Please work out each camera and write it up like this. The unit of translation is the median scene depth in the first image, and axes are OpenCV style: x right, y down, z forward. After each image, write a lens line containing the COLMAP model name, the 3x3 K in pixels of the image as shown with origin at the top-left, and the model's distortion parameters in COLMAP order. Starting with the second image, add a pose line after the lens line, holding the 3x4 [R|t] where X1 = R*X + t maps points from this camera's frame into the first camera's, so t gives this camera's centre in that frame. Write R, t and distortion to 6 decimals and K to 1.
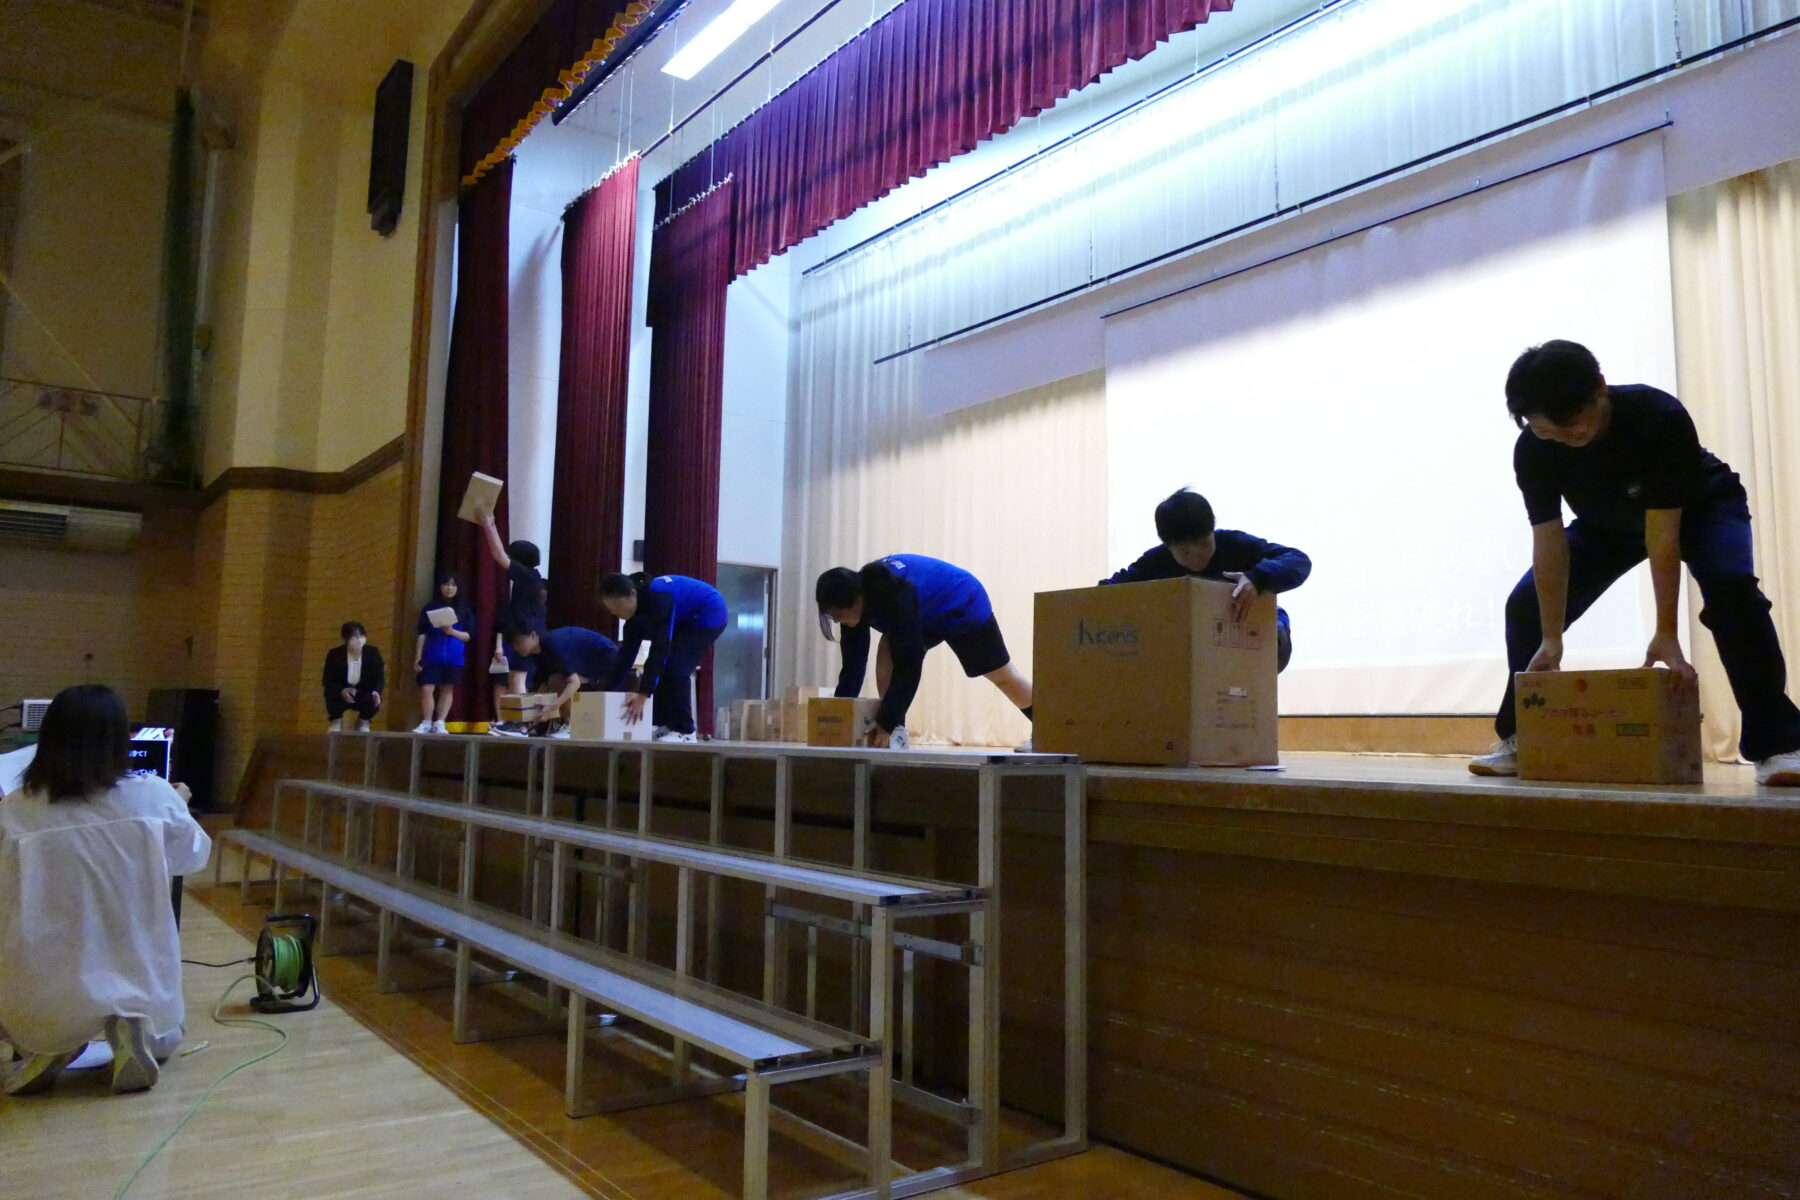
lens RADIAL K [[1324.2, 0, 900.0], [0, 1324.2, 600.0], [0, 0, 1]] dist [-0.005800, -0.000411]
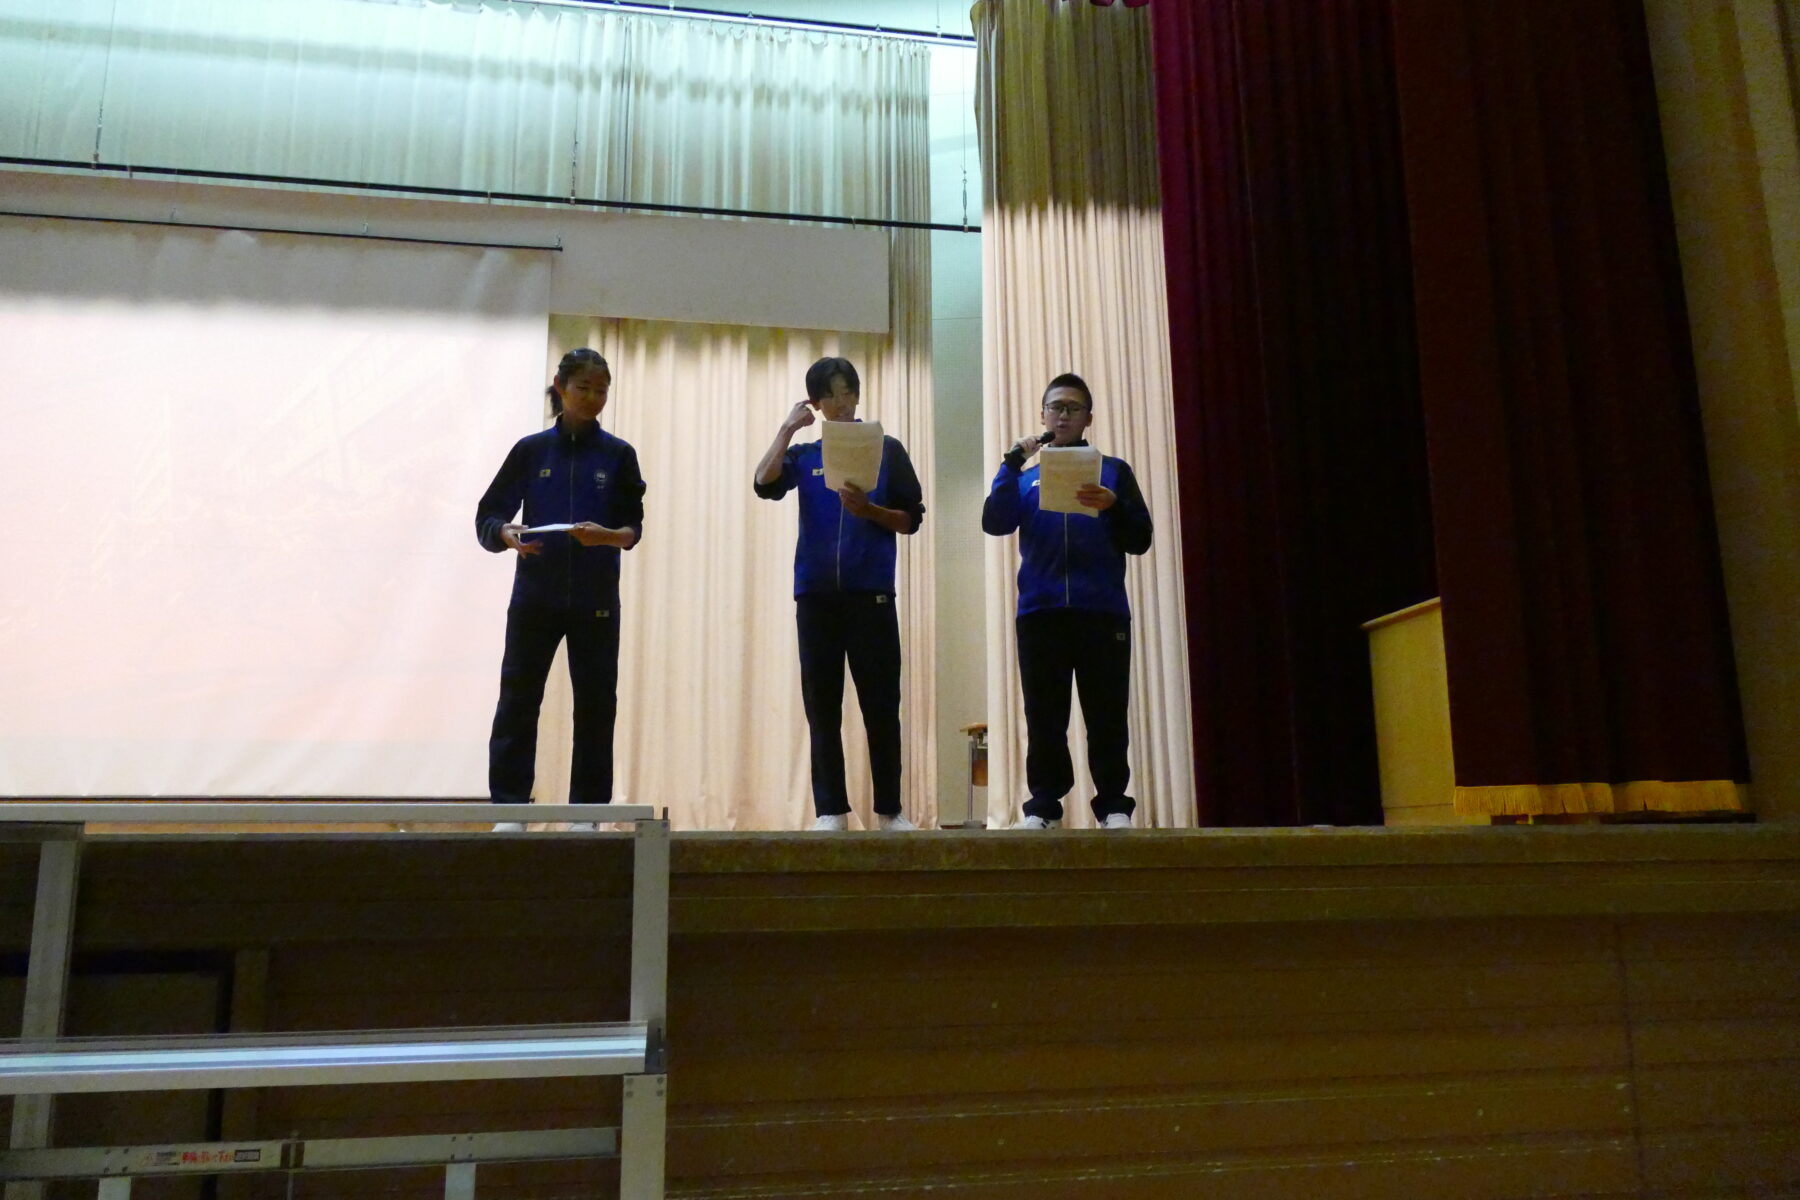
lens RADIAL K [[1345.9, 0, 805.2], [0, 1345.9, 569.5], [0, 0, 1]] dist [-0.003793, -0.005310]
pose [[0.439312, 0.162625, 0.883492, -0.255076], [-0.077174, 0.986674, -0.143244, 0.041377], [-0.895013, -0.005254, 0.446009, 0.311450]]
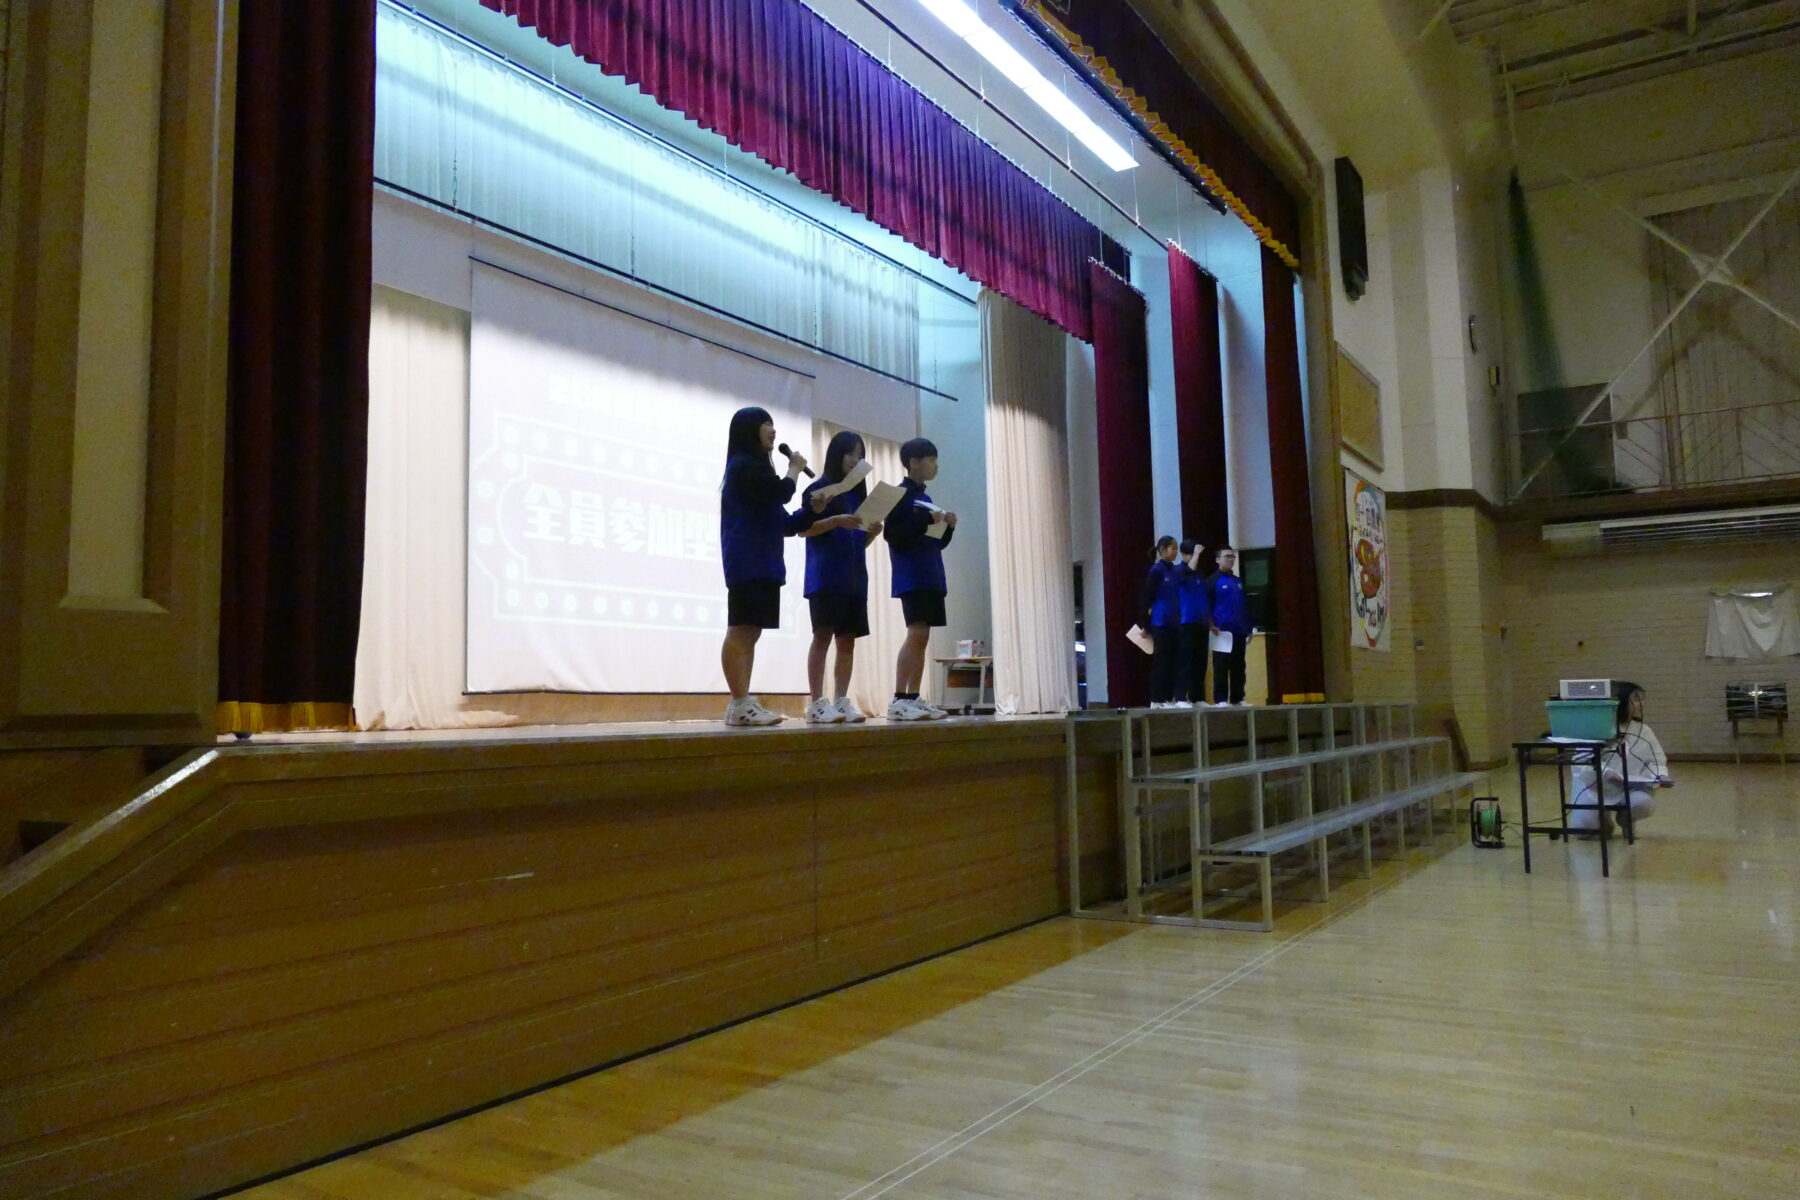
lens RADIAL K [[1324.2, 0, 900.0], [0, 1324.2, 600.0], [0, 0, 1]] dist [-0.005800, -0.000411]
pose [[-0.374488, 0.081948, 0.923603, -1.099885], [-0.068883, 0.990876, -0.115846, 0.146999], [-0.924669, -0.107004, -0.365427, 1.474310]]
